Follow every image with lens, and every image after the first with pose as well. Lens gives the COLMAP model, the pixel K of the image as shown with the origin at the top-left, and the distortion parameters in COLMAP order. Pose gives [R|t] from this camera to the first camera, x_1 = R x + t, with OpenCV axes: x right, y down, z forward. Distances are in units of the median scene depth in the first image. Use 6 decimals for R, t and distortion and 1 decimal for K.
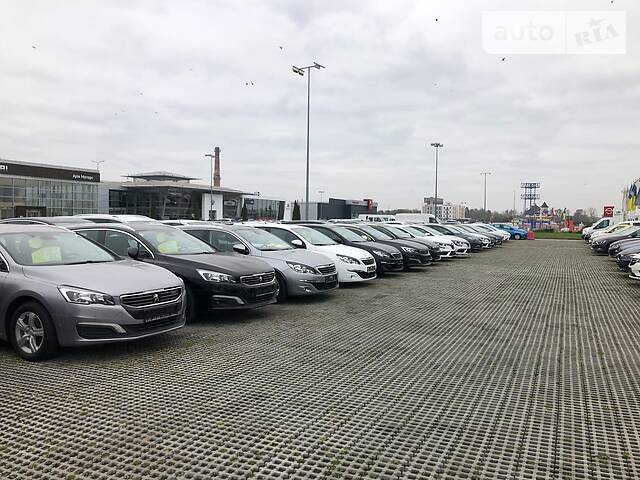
lens RADIAL K [[518.9, 0, 321.7], [0, 518.9, 235.1], [0, 0, 1]] dist [0.021741, -0.017600]
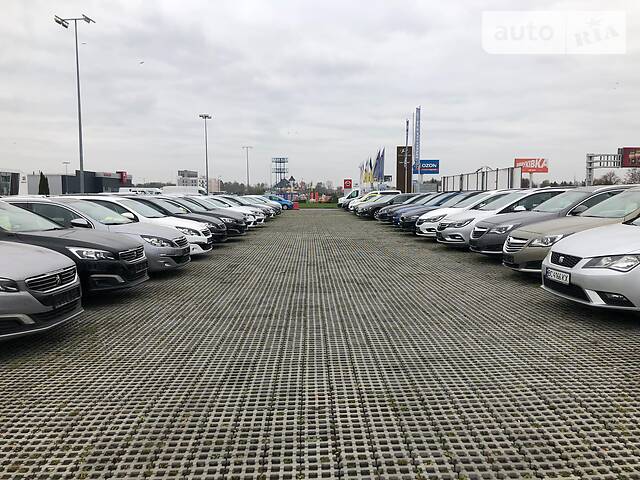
lens RADIAL K [[518.9, 0, 318.6], [0, 518.9, 235.2], [0, 0, 1]] dist [0.021741, -0.017600]
pose [[0.892329, -0.049453, 0.448668, -0.253439], [0.026500, 0.998005, 0.057297, 0.007887], [-0.450606, -0.039238, 0.891860, 0.041423]]
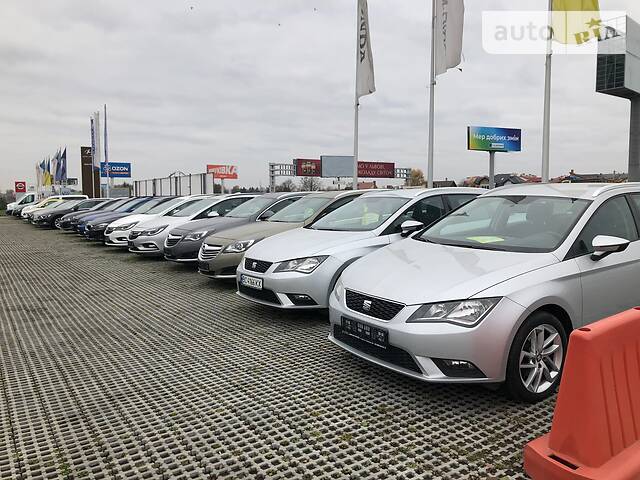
lens RADIAL K [[518.9, 0, 320.0], [0, 518.9, 233.9], [0, 0, 1]] dist [0.021741, -0.017600]
pose [[0.508790, -0.072848, 0.857803, -0.202818], [0.034911, 0.997340, 0.063992, 0.004663], [-0.860183, -0.002612, 0.509979, 0.083222]]
